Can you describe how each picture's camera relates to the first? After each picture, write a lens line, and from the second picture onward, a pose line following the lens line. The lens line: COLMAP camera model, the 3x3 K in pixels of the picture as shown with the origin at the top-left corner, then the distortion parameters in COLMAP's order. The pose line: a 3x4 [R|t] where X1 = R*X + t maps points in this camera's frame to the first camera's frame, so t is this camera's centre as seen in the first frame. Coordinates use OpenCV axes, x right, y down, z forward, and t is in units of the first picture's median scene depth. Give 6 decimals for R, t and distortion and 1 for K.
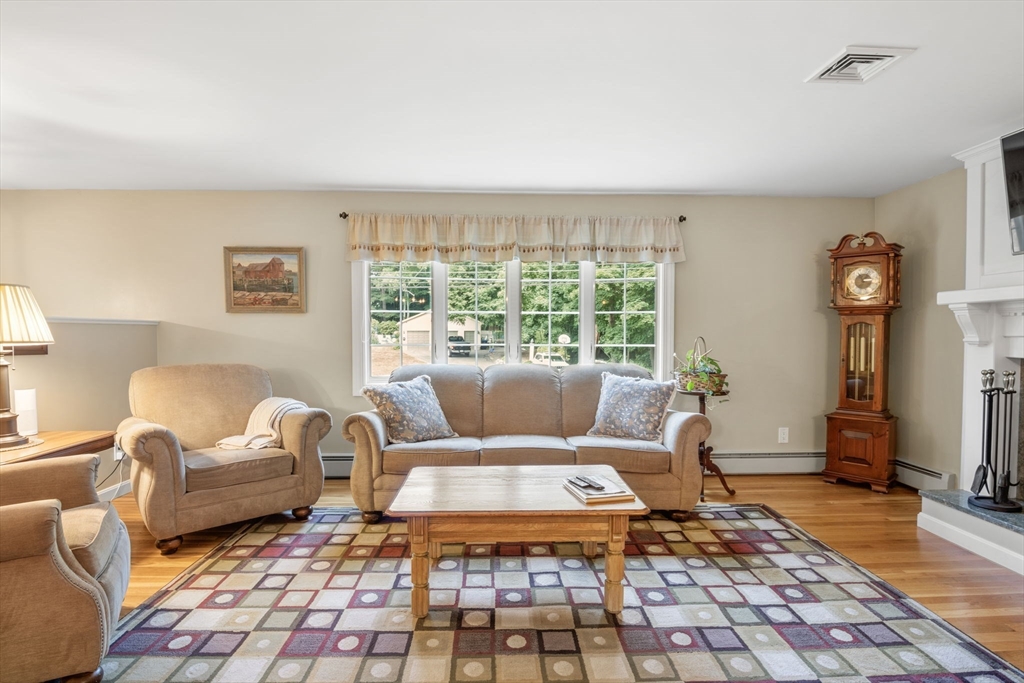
lens RADIAL K [[520.2, 0, 512.6], [0, 520.2, 345.5], [0, 0, 1]] dist [-0.003964, -0.002647]
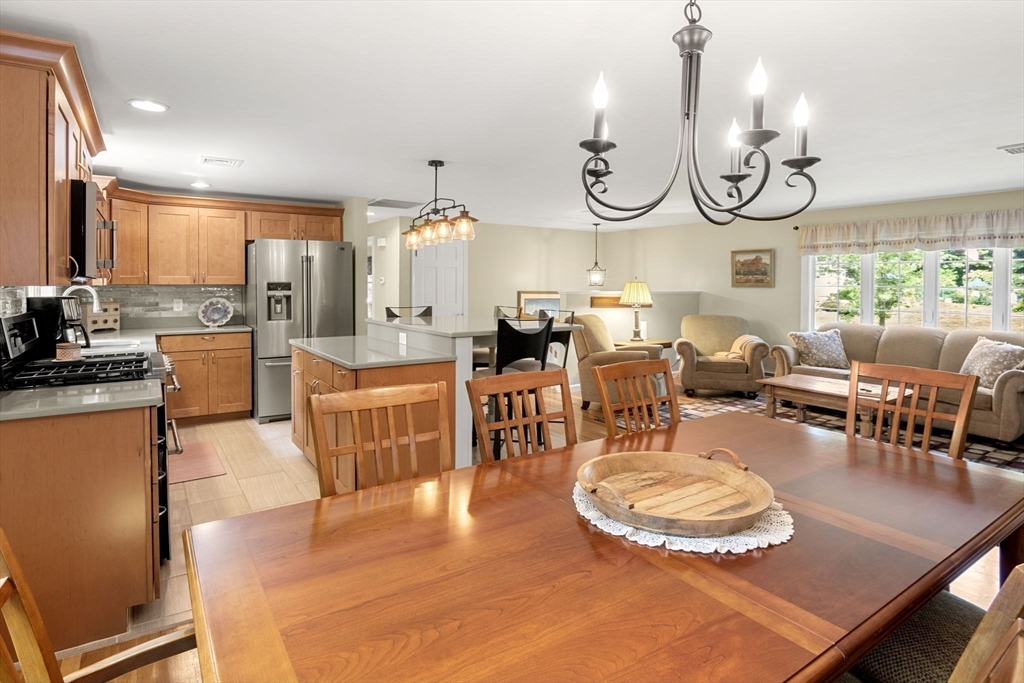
lens RADIAL K [[550.4, 0, 507.7], [0, 550.4, 292.7], [0, 0, 1]] dist [-0.003203, -0.001618]
pose [[0.518134, 0.015409, -0.855160, 0.684124], [-0.026221, 0.999654, 0.002125, -0.027968], [0.854897, 0.021322, 0.518359, -0.660266]]
